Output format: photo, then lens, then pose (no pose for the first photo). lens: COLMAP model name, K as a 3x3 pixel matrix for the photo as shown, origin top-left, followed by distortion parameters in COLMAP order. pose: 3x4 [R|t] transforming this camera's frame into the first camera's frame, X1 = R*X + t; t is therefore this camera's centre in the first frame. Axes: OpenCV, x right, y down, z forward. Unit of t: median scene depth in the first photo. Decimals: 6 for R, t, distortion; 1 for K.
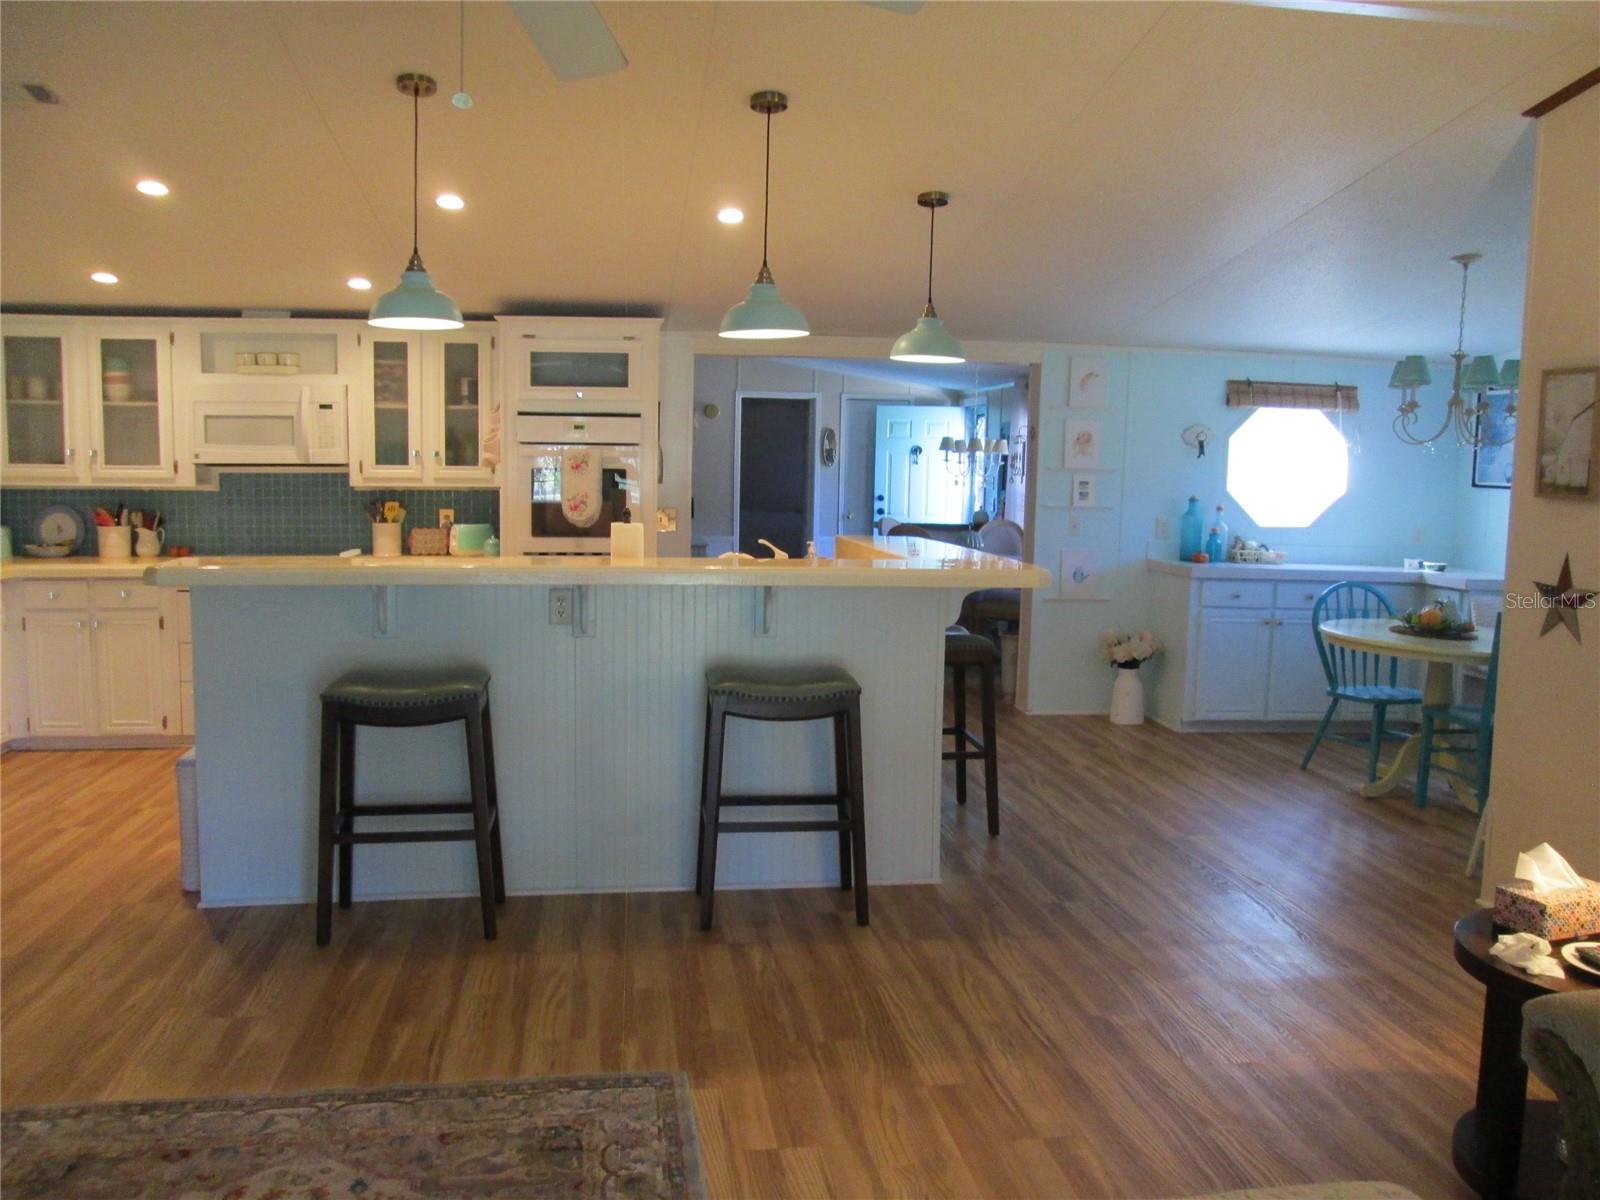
lens RADIAL K [[1316.8, 0, 815.4], [0, 1316.8, 595.0], [0, 0, 1]] dist [-0.072048, 0.049652]
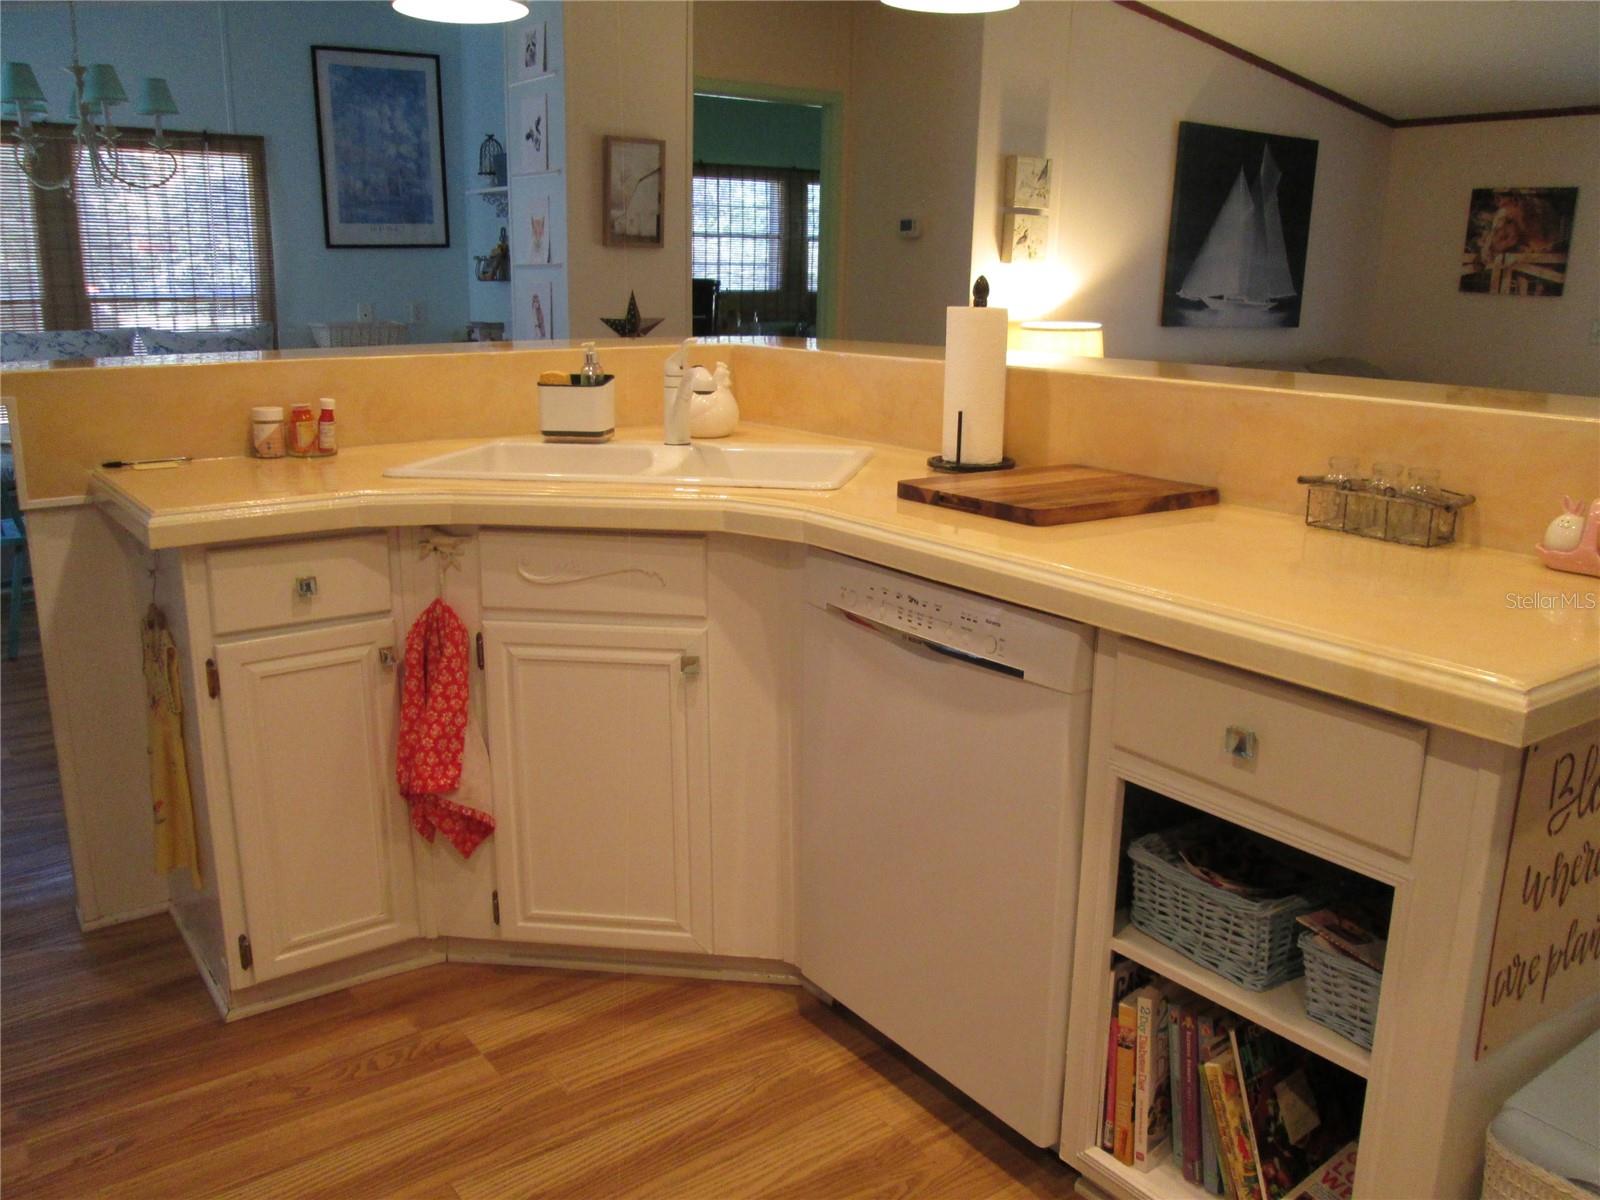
lens RADIAL K [[1316.8, 0, 804.0], [0, 1316.8, 601.5], [0, 0, 1]] dist [-0.072048, 0.049652]
pose [[-0.456456, -0.236540, 0.857728, -0.406652], [0.072164, 0.950996, 0.300665, -0.072703], [-0.886814, 0.199138, -0.417018, 0.903110]]
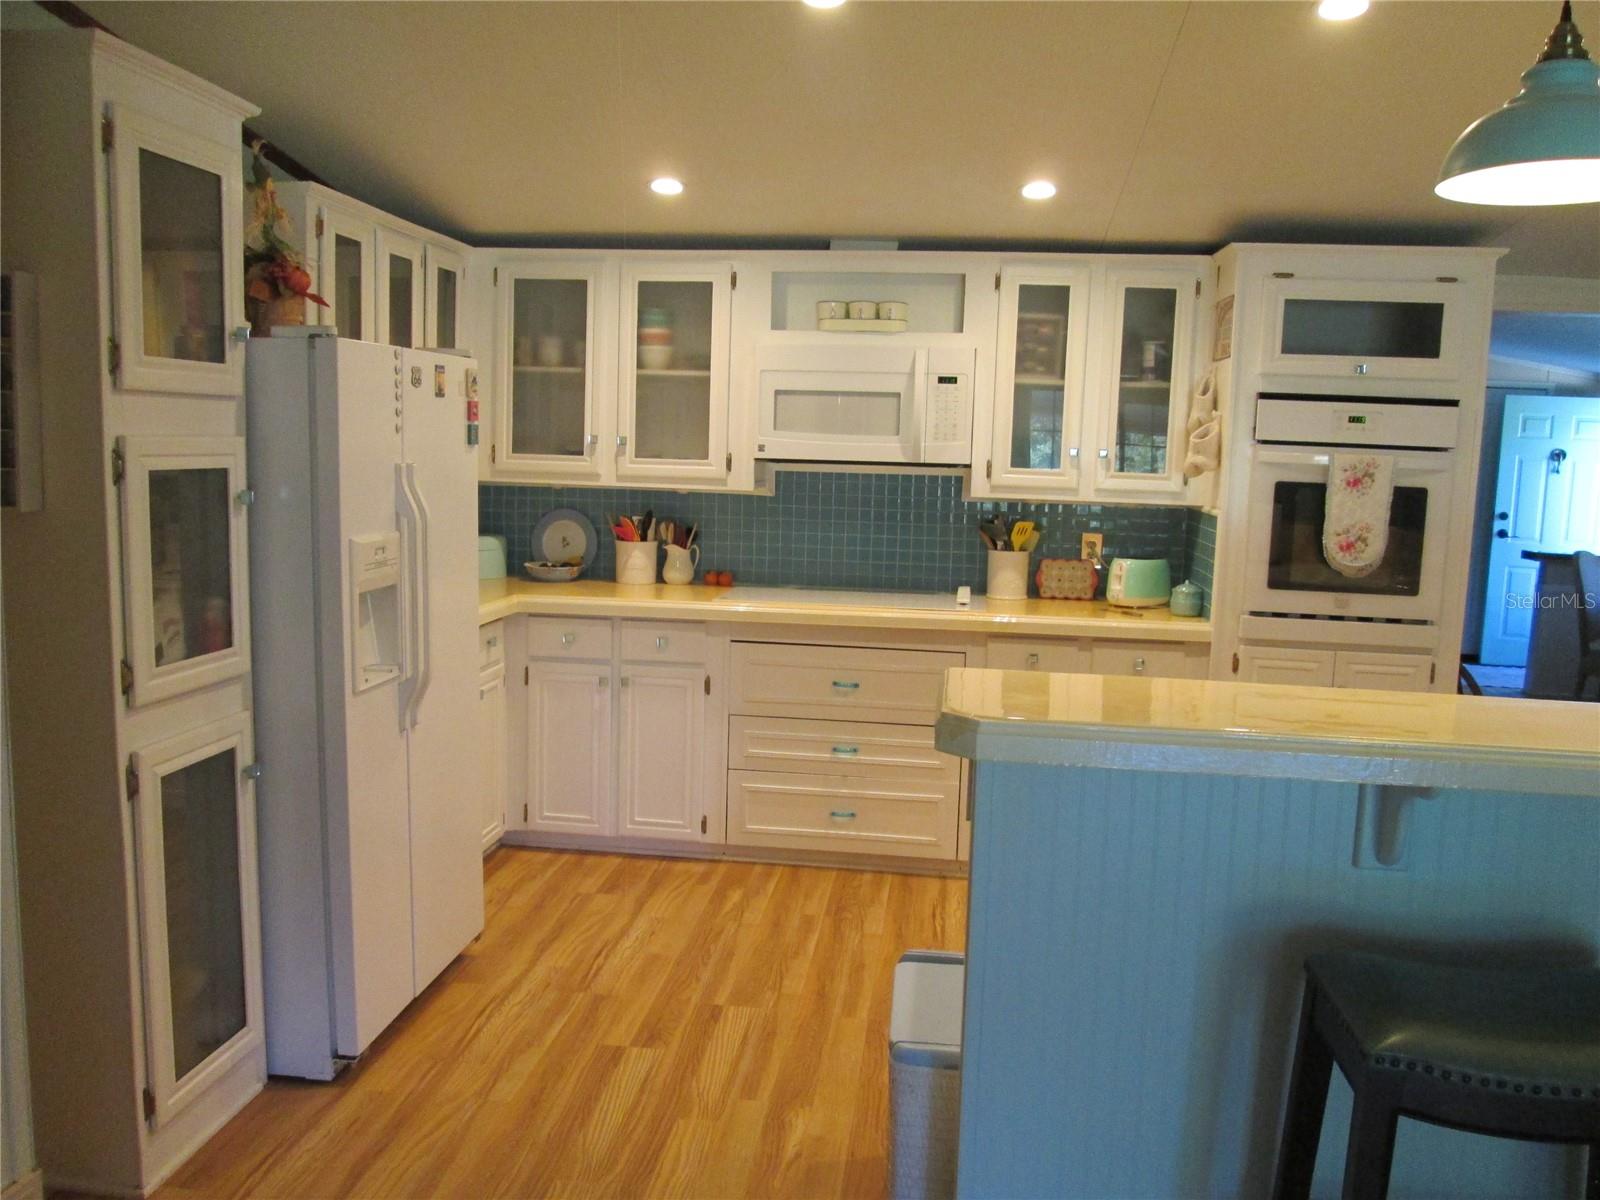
lens RADIAL K [[1316.8, 0, 805.5], [0, 1316.8, 607.0], [0, 0, 1]] dist [-0.072048, 0.049652]
pose [[0.963600, 0.052063, -0.262231, -0.265199], [-0.046916, 0.998564, 0.025855, -0.041374], [0.263200, -0.012611, 0.964659, 0.323412]]
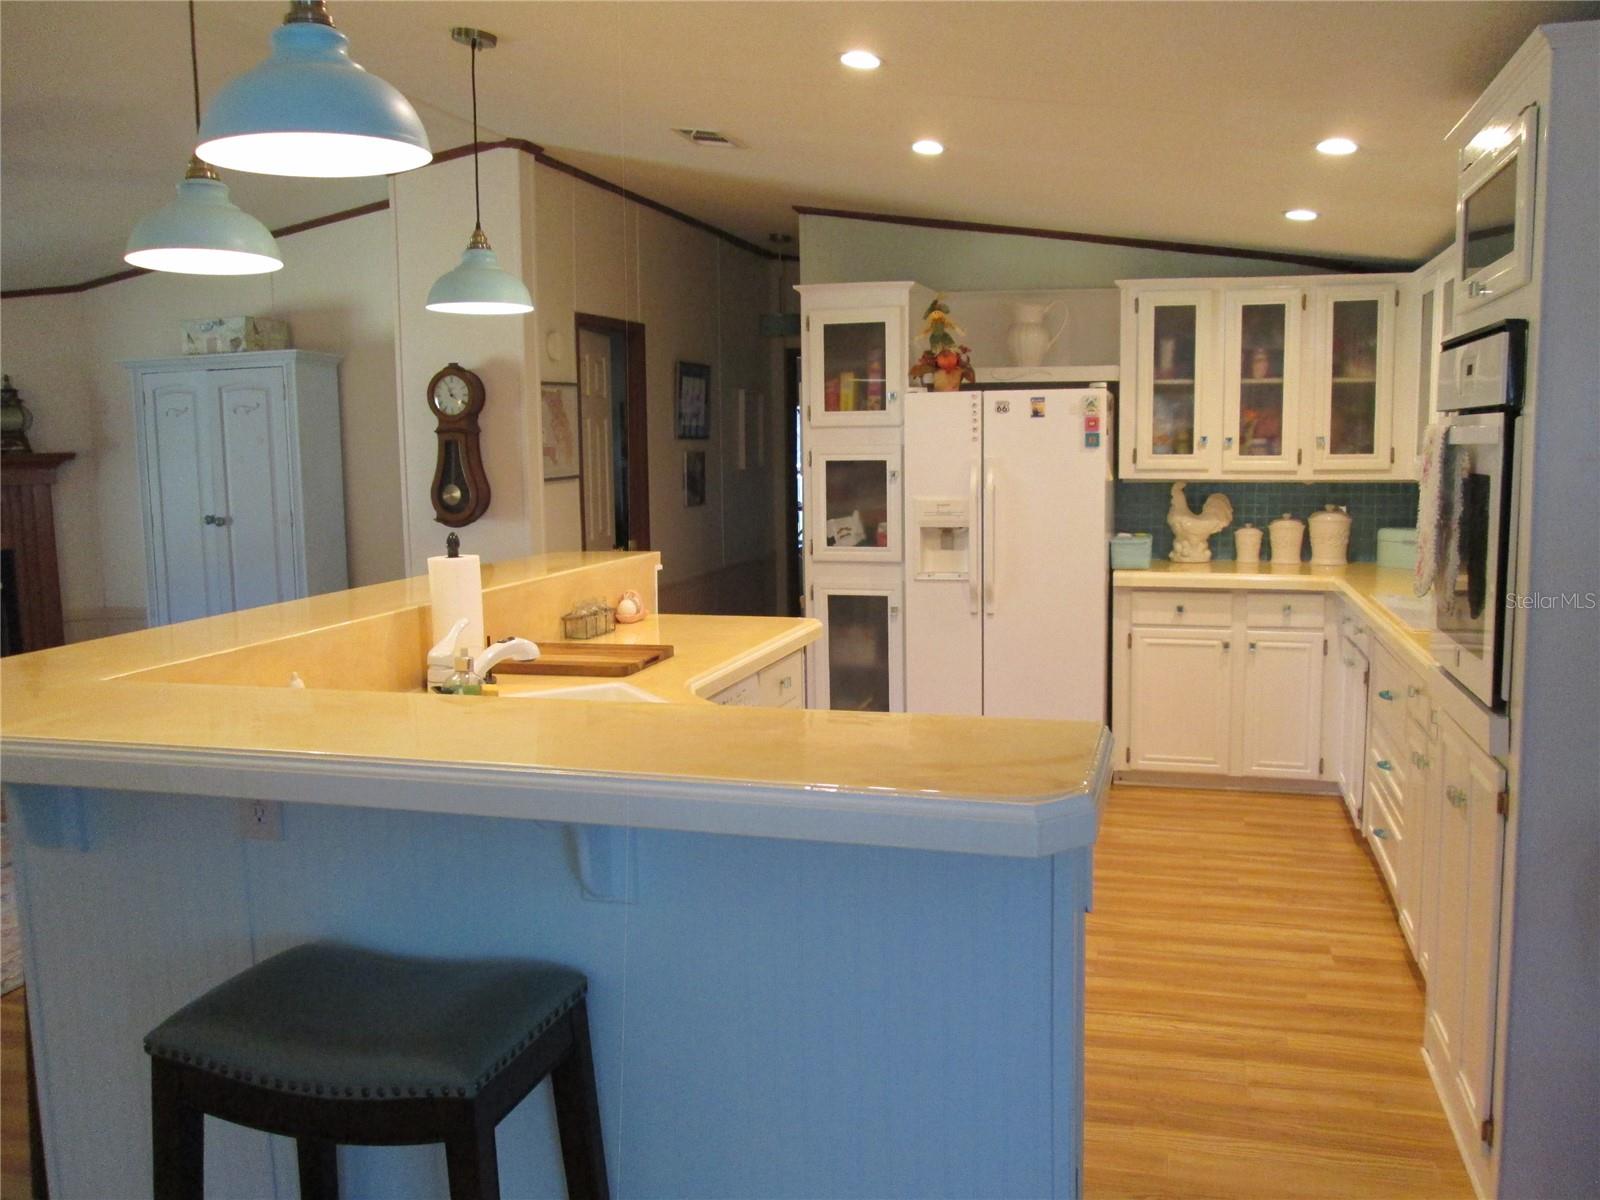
lens RADIAL K [[1316.8, 0, 809.9], [0, 1316.8, 600.7], [0, 0, 1]] dist [-0.072048, 0.049652]
pose [[-0.407803, 0.100823, -0.907486, 0.269118], [-0.085692, 0.985272, 0.147974, -0.099313], [0.909040, 0.138108, -0.393157, 0.985630]]
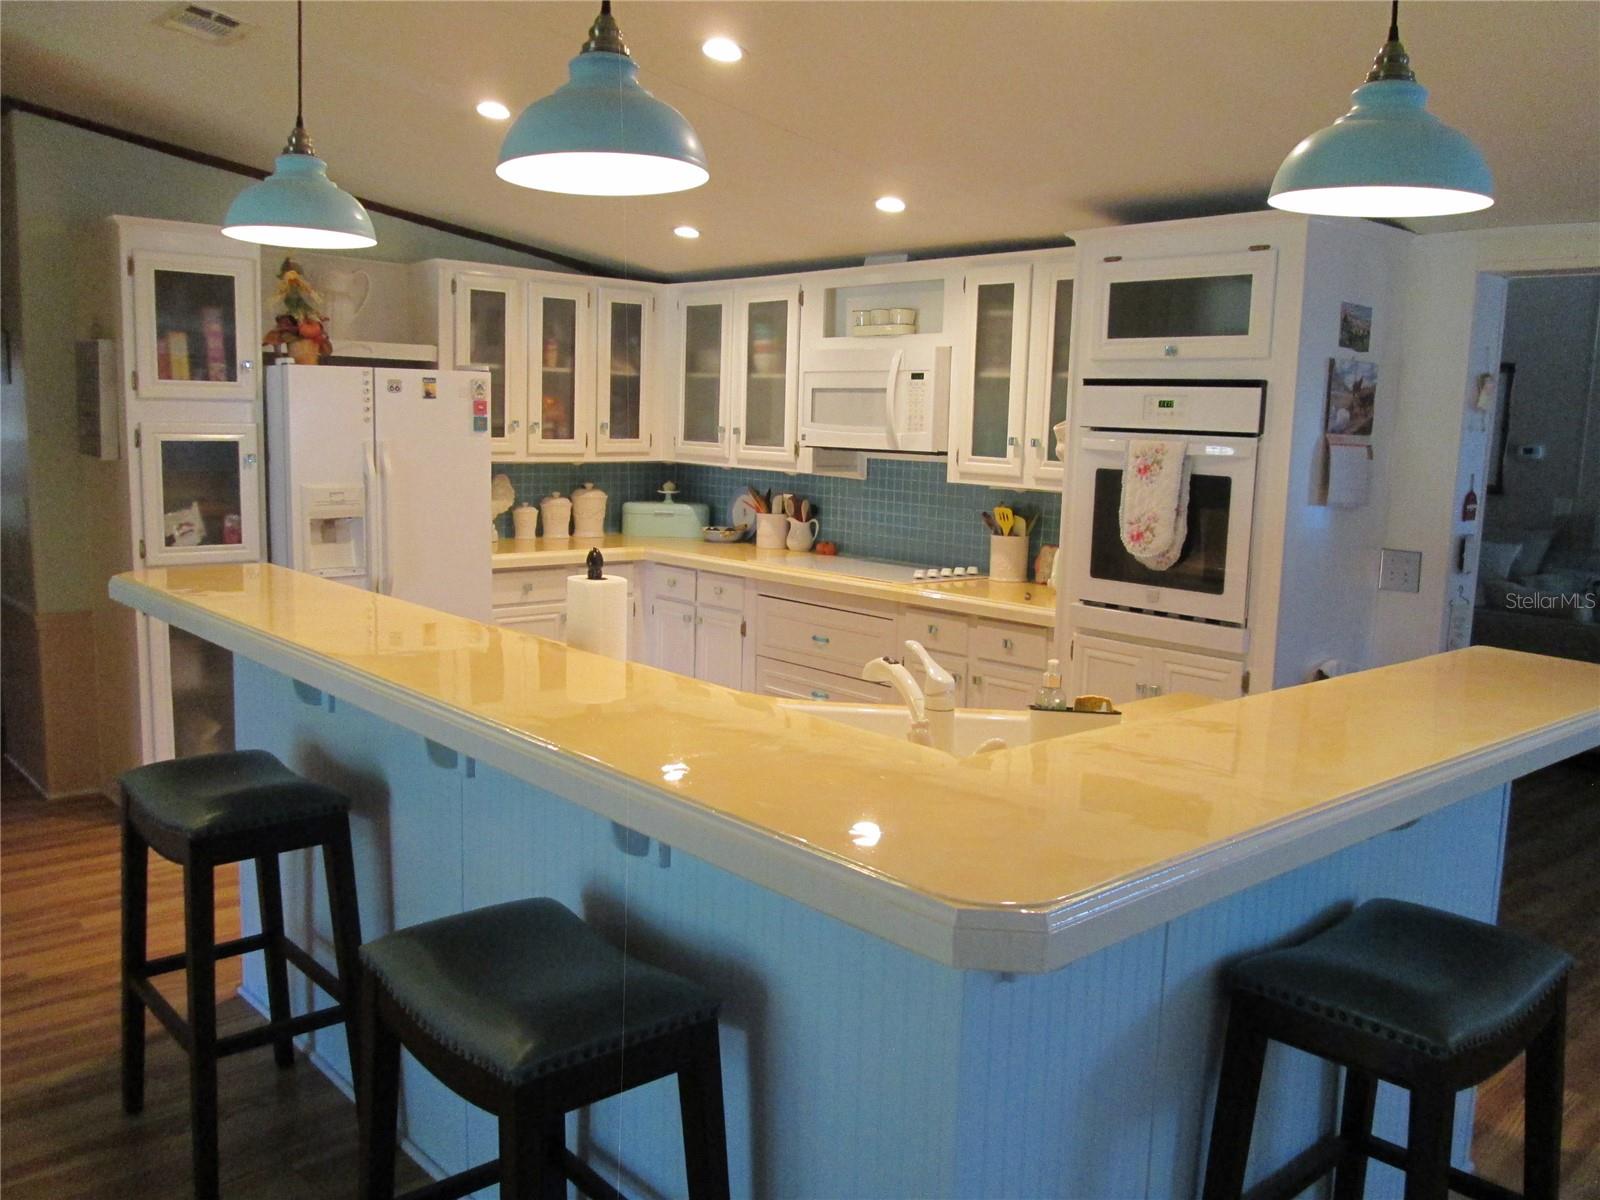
lens RADIAL K [[1316.8, 0, 785.7], [0, 1316.8, 605.6], [0, 0, 1]] dist [-0.072048, 0.049652]
pose [[0.554338, 0.123017, -0.823150, 0.227771], [-0.106860, 0.991351, 0.076191, -0.063237], [0.825403, 0.045726, 0.562688, 0.522537]]
